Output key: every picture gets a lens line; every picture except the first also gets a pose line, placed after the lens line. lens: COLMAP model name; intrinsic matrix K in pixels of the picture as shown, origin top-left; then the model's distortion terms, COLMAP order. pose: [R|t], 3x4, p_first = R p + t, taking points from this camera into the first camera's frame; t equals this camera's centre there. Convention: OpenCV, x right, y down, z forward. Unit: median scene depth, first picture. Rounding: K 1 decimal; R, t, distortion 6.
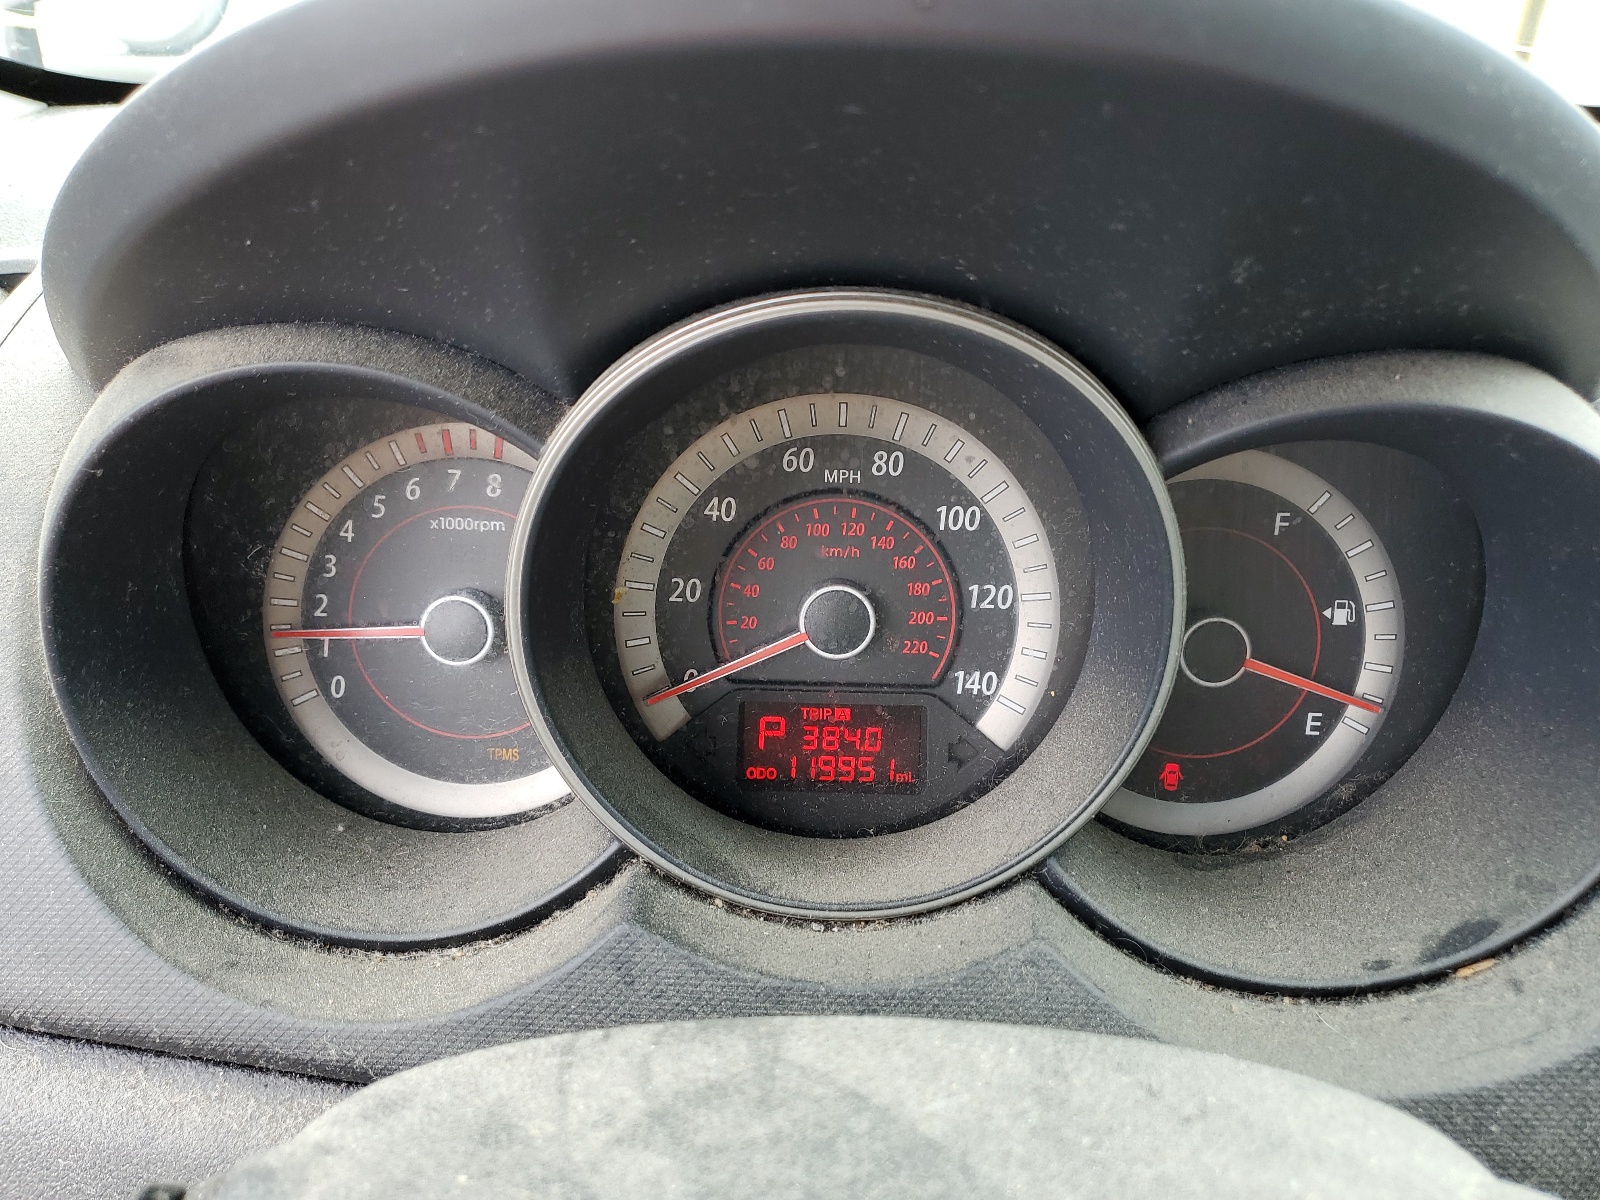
lens RADIAL K [[1230.5, 0, 798.5], [0, 1230.5, 603.8], [0, 0, 1]] dist [-0.000958, -0.001236]
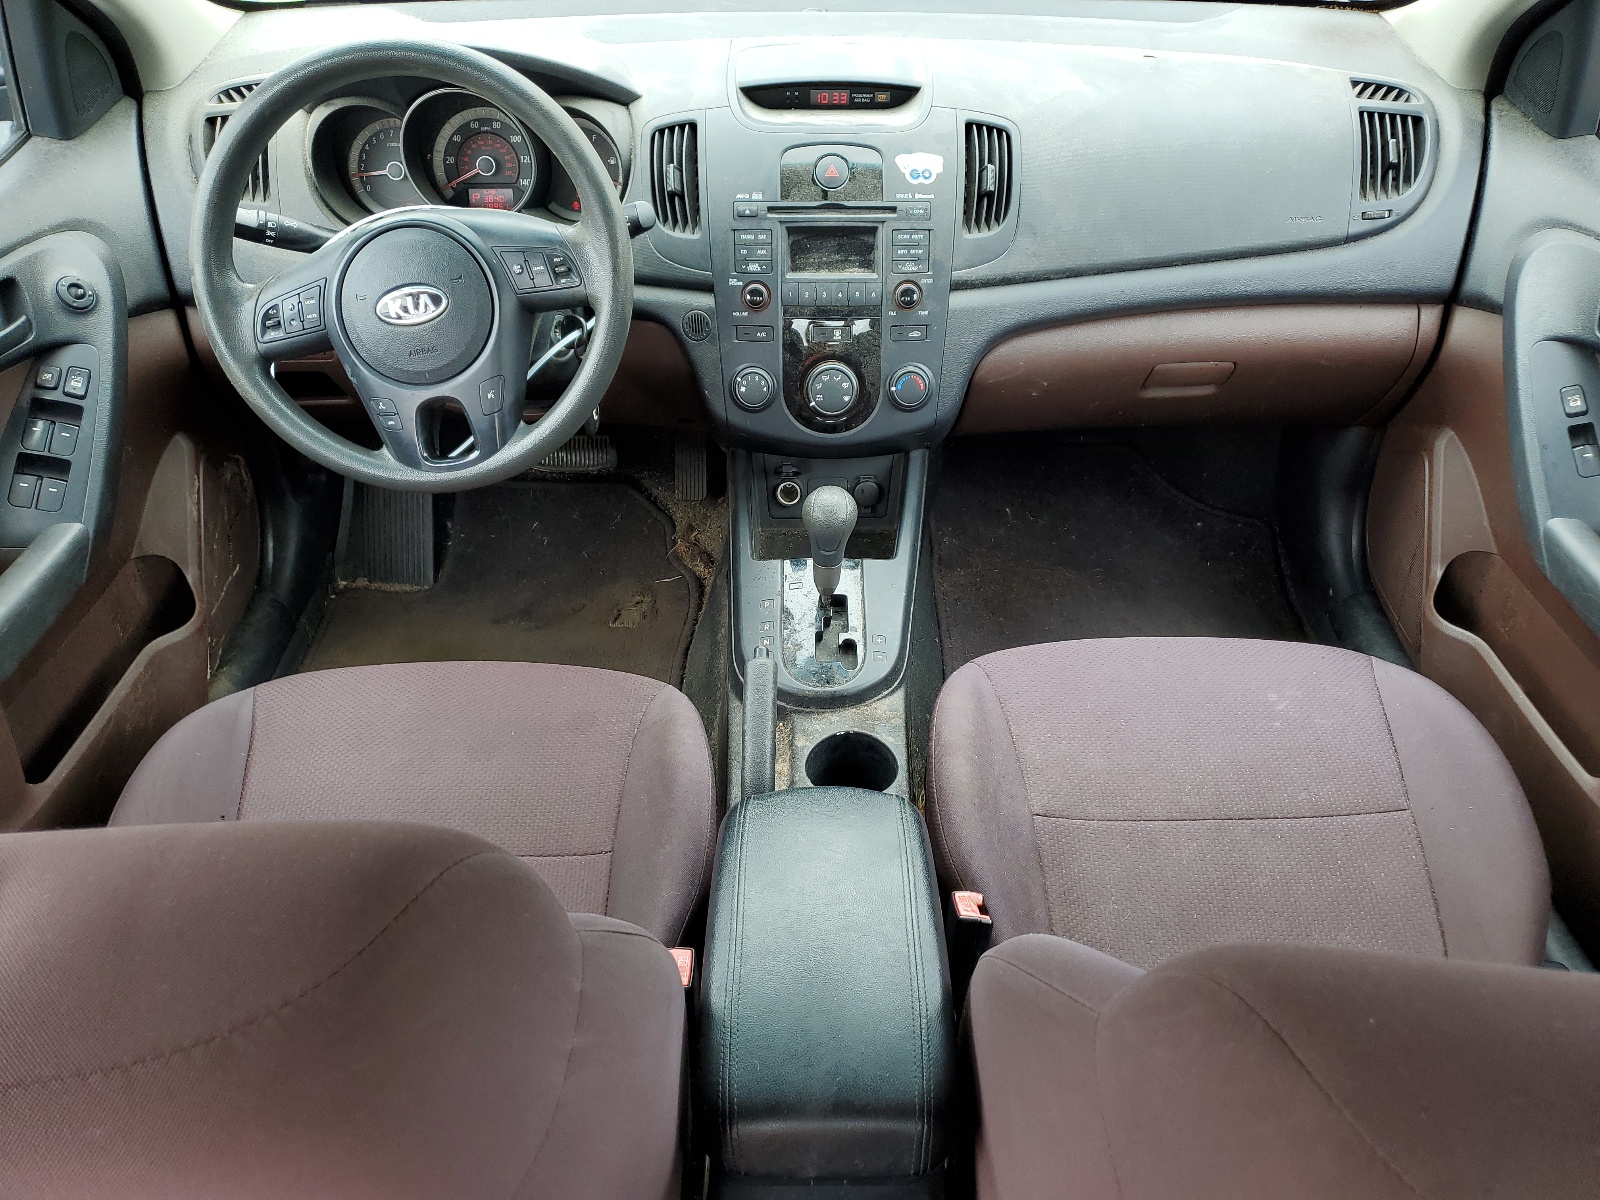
lens RADIAL K [[1230.5, 0, 799.9], [0, 1230.5, 595.1], [0, 0, 1]] dist [-0.000958, -0.001236]
pose [[0.998860, -0.018164, -0.044149, 1.217129], [0.026548, 0.979949, 0.197473, 0.627605], [0.039677, -0.198420, 0.979314, -3.224062]]
